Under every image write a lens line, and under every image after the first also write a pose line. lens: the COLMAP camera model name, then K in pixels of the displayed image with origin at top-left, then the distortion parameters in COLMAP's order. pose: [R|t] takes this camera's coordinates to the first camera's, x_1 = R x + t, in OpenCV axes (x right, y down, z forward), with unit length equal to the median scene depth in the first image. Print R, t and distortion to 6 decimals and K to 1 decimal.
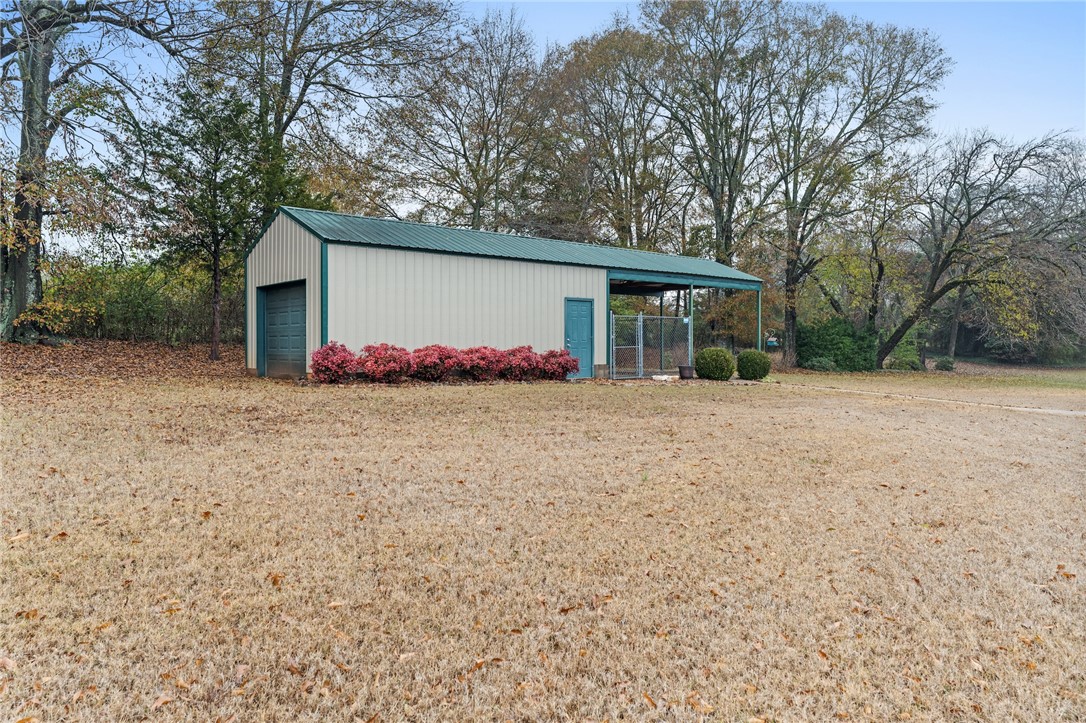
lens RADIAL K [[734.3, 0, 540.5], [0, 734.3, 343.5], [0, 0, 1]] dist [0.004557, -0.003876]
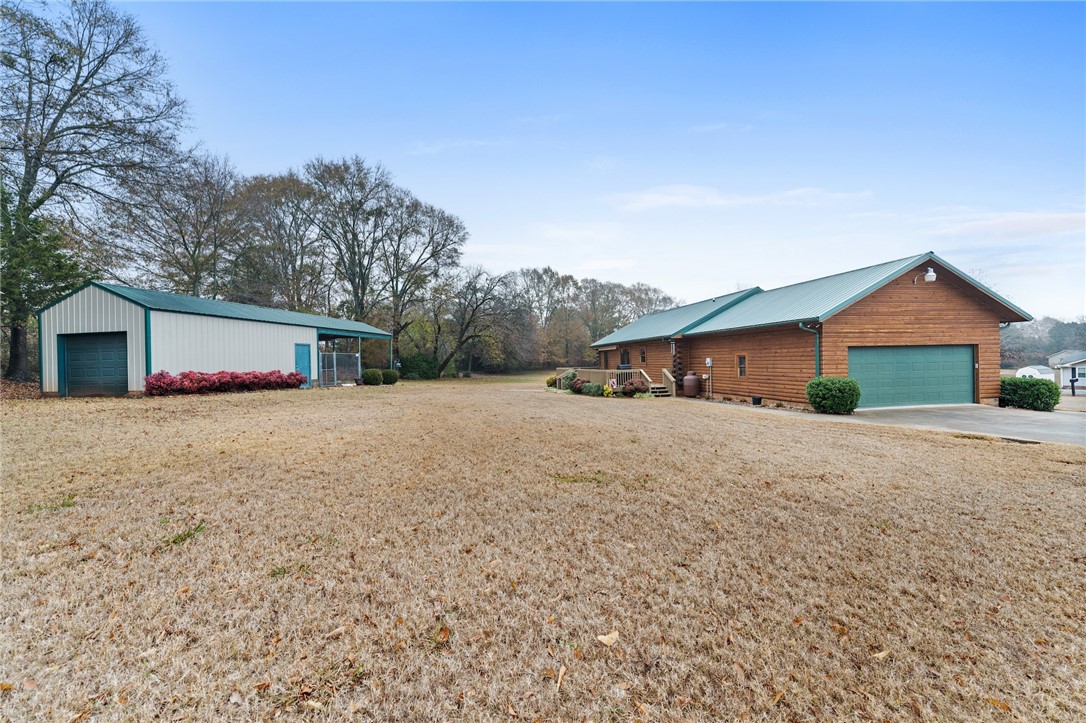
lens RADIAL K [[442.8, 0, 542.7], [0, 442.8, 364.1], [0, 0, 1]] dist [-0.000474, -0.000027]
pose [[0.770086, -0.017182, 0.637709, -0.102071], [0.019809, 0.999799, 0.003017, -0.001101], [-0.637632, 0.010309, 0.770272, -0.127411]]
